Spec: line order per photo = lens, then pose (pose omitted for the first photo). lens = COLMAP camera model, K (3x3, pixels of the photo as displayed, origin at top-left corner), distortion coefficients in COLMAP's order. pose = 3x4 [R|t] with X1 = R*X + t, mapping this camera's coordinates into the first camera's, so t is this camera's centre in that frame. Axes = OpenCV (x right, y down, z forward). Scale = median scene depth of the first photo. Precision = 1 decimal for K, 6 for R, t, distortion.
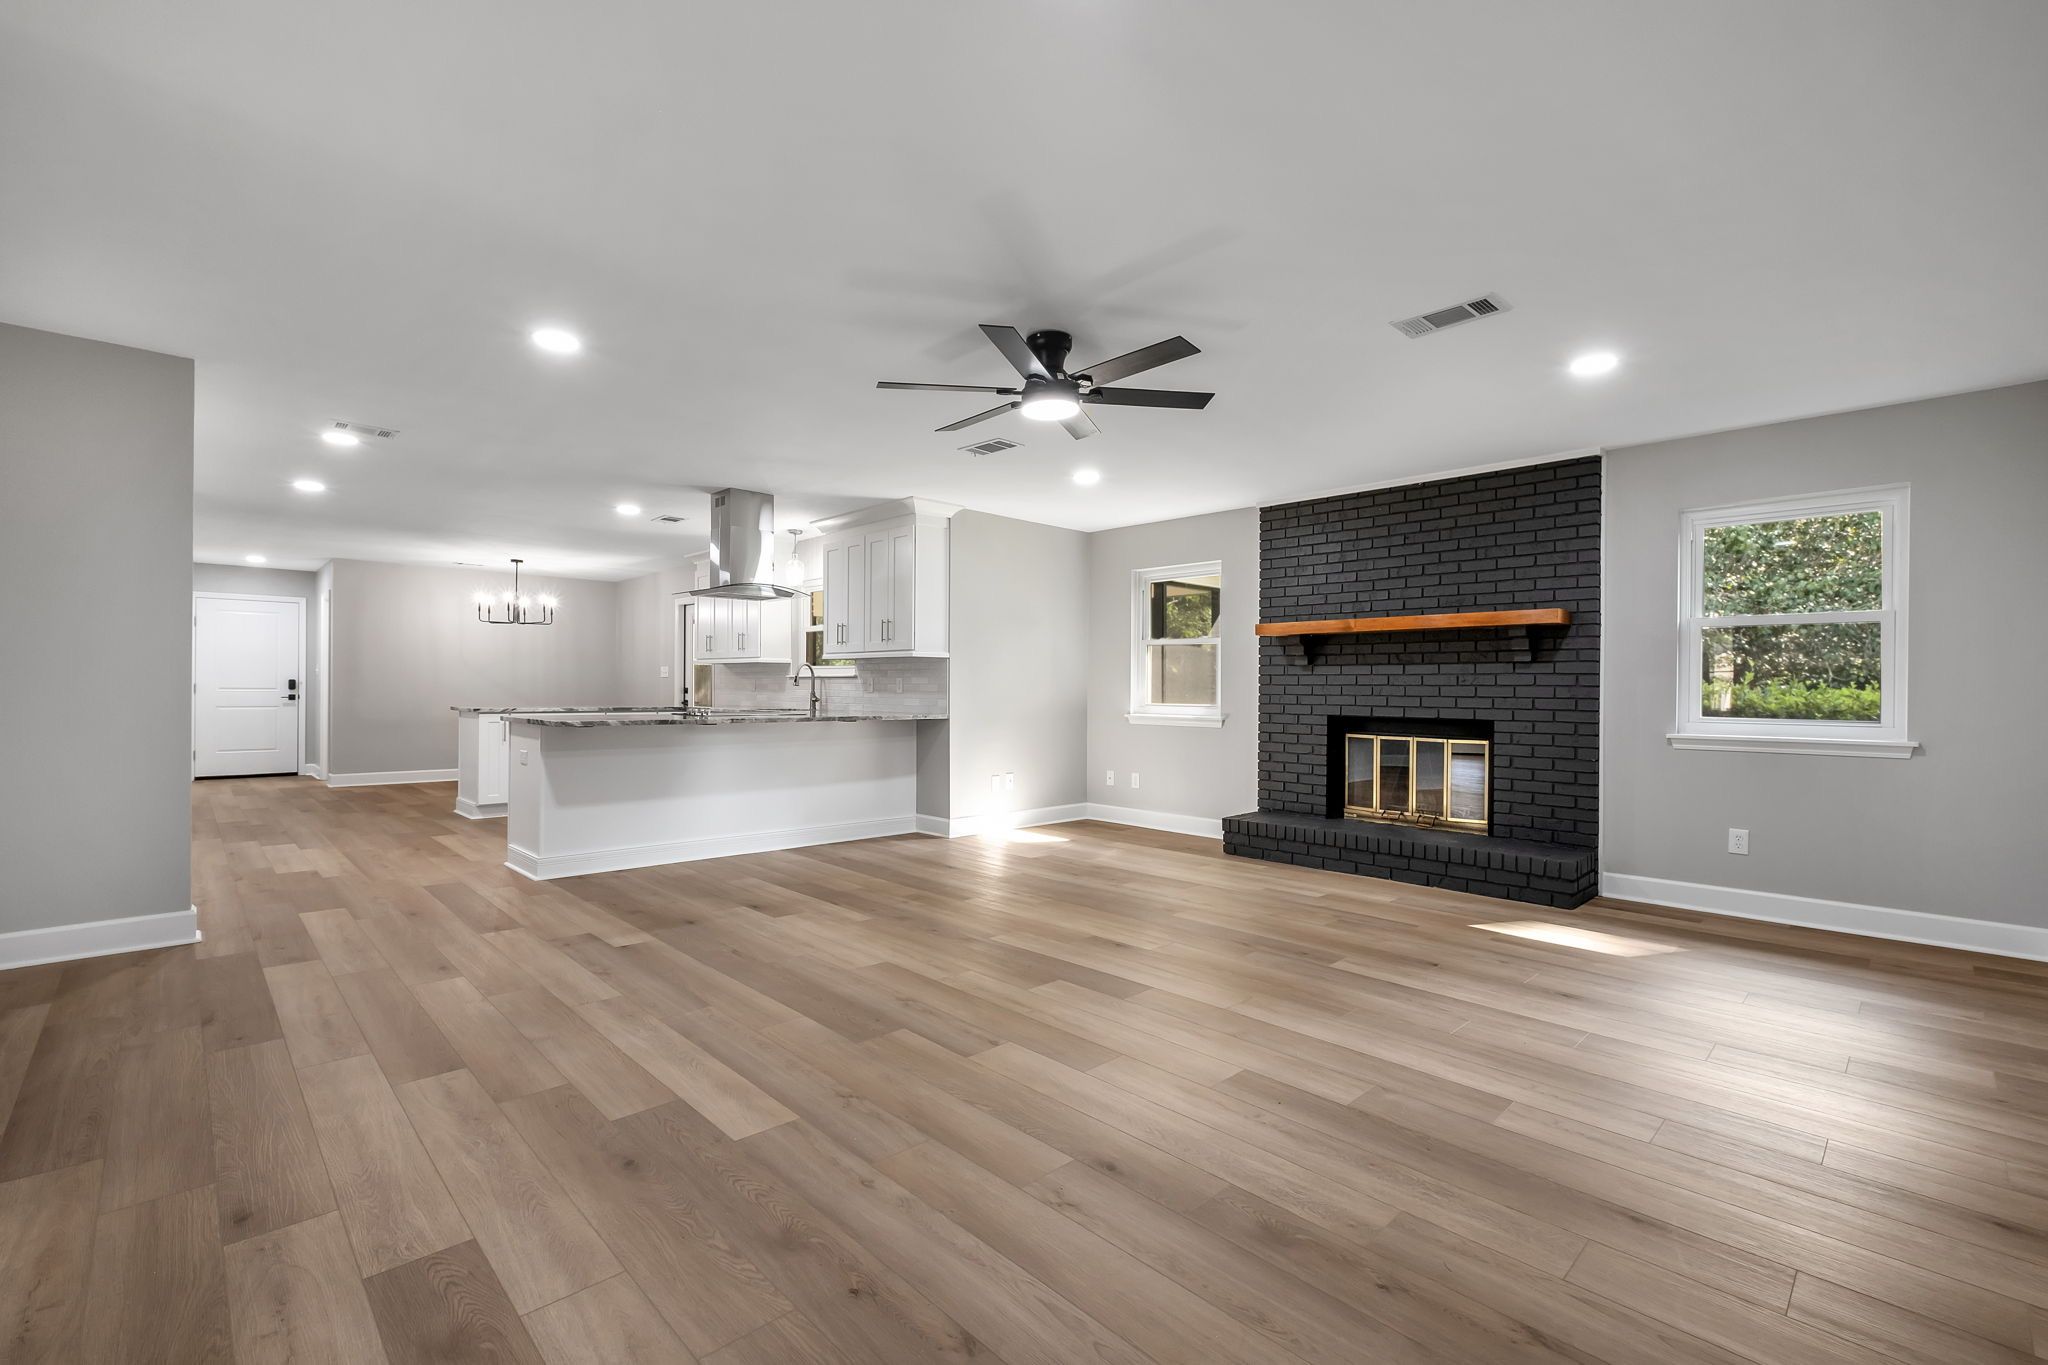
lens RADIAL K [[868.8, 0, 1024.0], [0, 868.8, 682.5], [0, 0, 1]] dist [-0.000037, -0.000040]
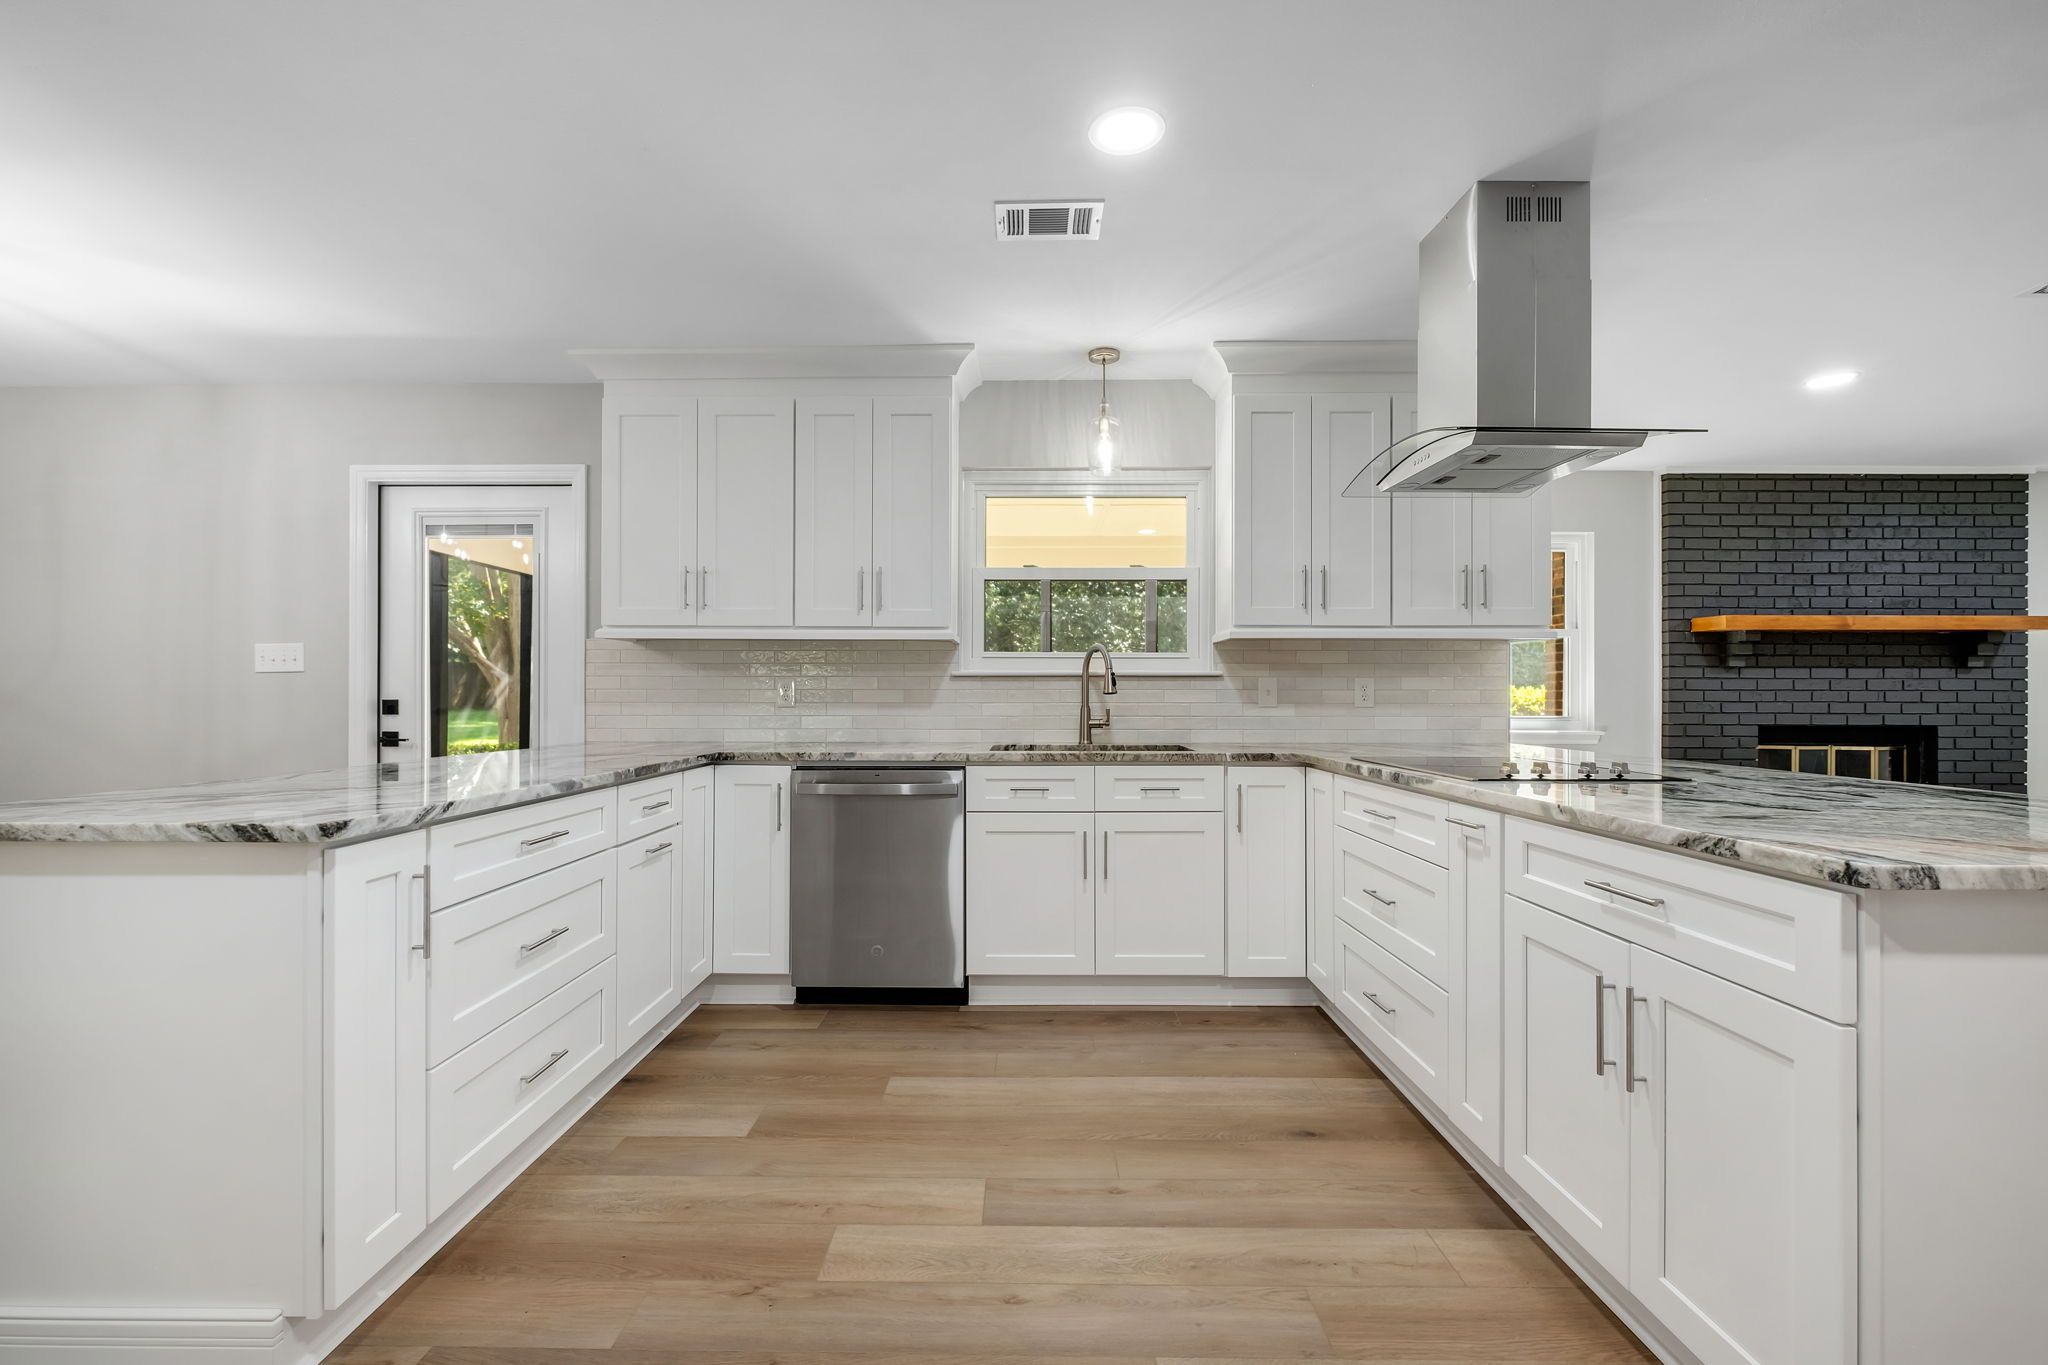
lens RADIAL K [[868.8, 0, 1024.0], [0, 868.8, 682.5], [0, 0, 1]] dist [-0.000037, -0.000040]
pose [[0.708070, 0.002517, 0.706138, -0.745857], [-0.001378, 0.999997, -0.002183, -0.001677], [-0.706141, 0.000573, 0.708071, 0.861560]]
